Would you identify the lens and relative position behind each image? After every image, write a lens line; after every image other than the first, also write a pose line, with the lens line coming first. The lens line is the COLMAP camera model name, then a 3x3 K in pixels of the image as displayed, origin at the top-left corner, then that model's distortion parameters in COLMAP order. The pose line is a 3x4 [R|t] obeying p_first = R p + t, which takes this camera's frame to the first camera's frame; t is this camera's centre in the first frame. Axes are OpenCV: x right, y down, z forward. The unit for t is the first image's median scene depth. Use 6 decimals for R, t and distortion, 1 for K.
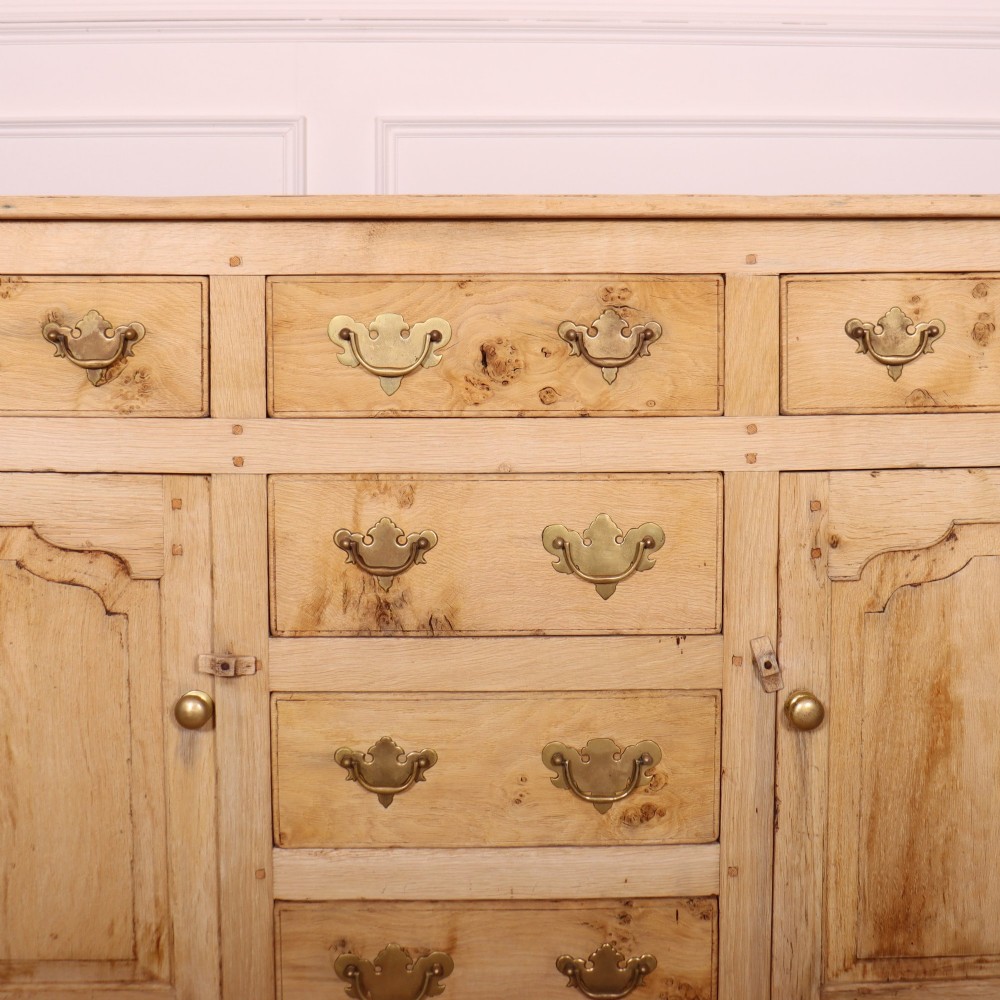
lens RADIAL K [[1762.5, 0, 513.0], [0, 1762.5, 283.0], [0, 0, 1]] dist [-0.150215, 0.000000]
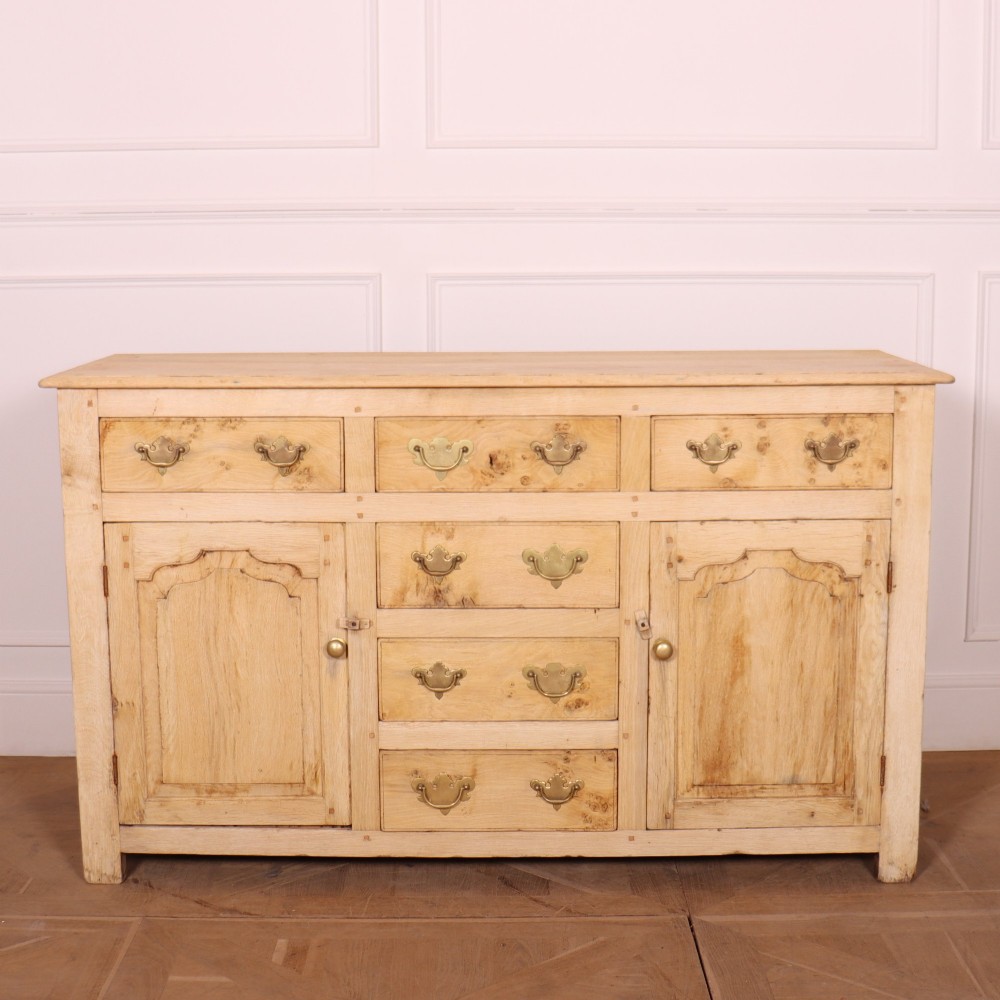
lens RADIAL K [[1762.5, 0, 507.8], [0, 1762.5, 518.8], [0, 0, 1]] dist [-0.150215, 0.000000]
pose [[0.999687, 0.002345, -0.024919, 0.047761], [0.001045, 0.990824, 0.135153, -0.147411], [0.025007, -0.135137, 0.990511, -0.850863]]
